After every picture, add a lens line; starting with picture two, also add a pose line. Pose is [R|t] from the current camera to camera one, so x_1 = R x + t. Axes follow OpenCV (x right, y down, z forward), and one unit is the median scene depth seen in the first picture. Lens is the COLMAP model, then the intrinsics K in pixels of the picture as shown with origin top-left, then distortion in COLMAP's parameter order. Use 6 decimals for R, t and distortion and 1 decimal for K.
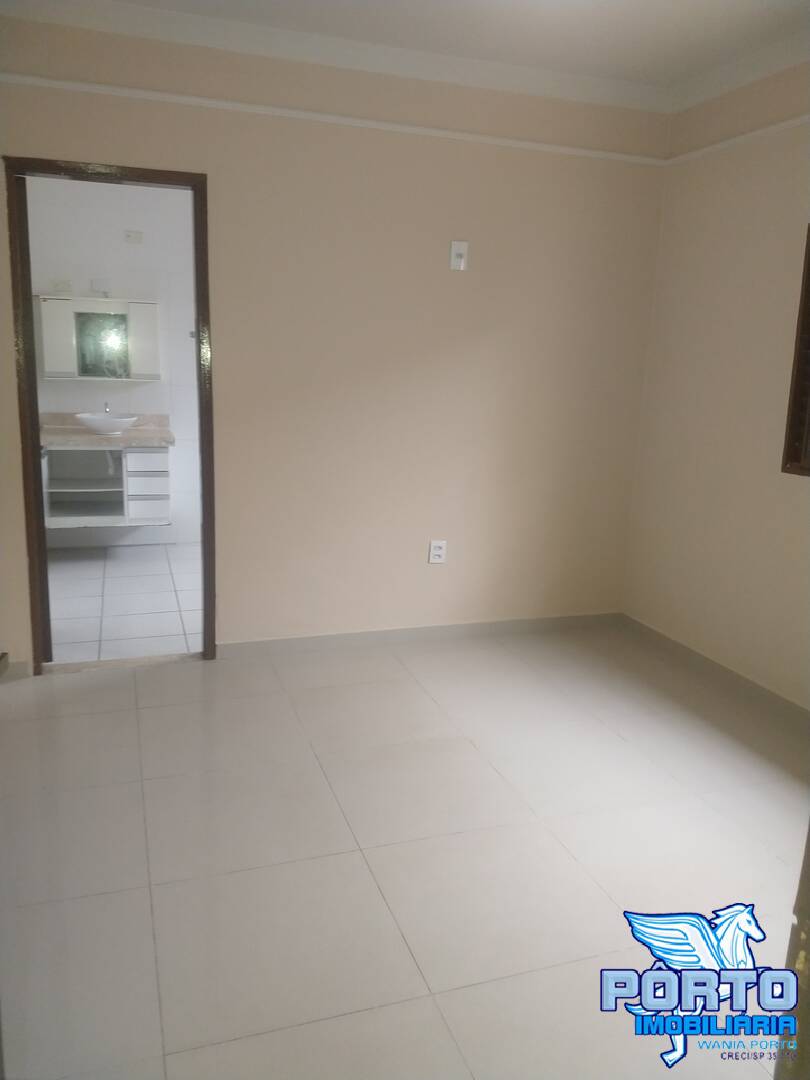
lens RADIAL K [[834.3, 0, 405.0], [0, 834.3, 540.0], [0, 0, 1]] dist [0.200963, -0.317995]
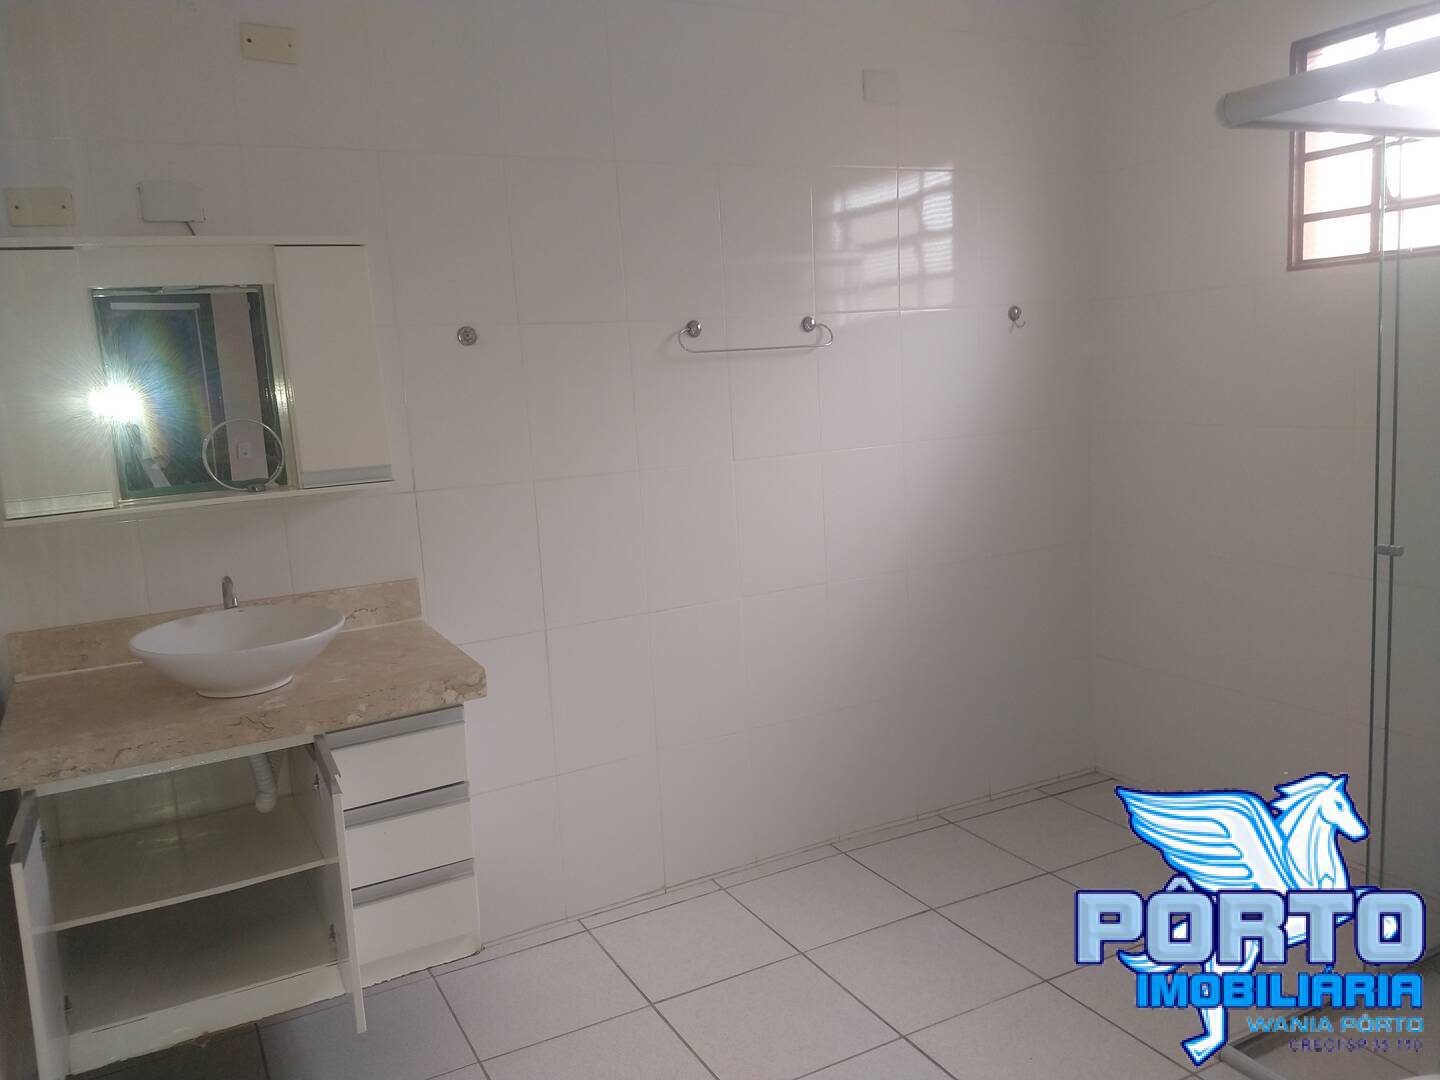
lens RADIAL K [[1112.3, 0, 720.0], [0, 1112.3, 540.0], [0, 0, 1]] dist [0.200963, -0.317995]
pose [[0.980766, -0.109190, 0.161789, -0.231875], [0.119436, 0.991318, -0.054989, -0.125141], [-0.154380, 0.073255, 0.985292, 0.548191]]
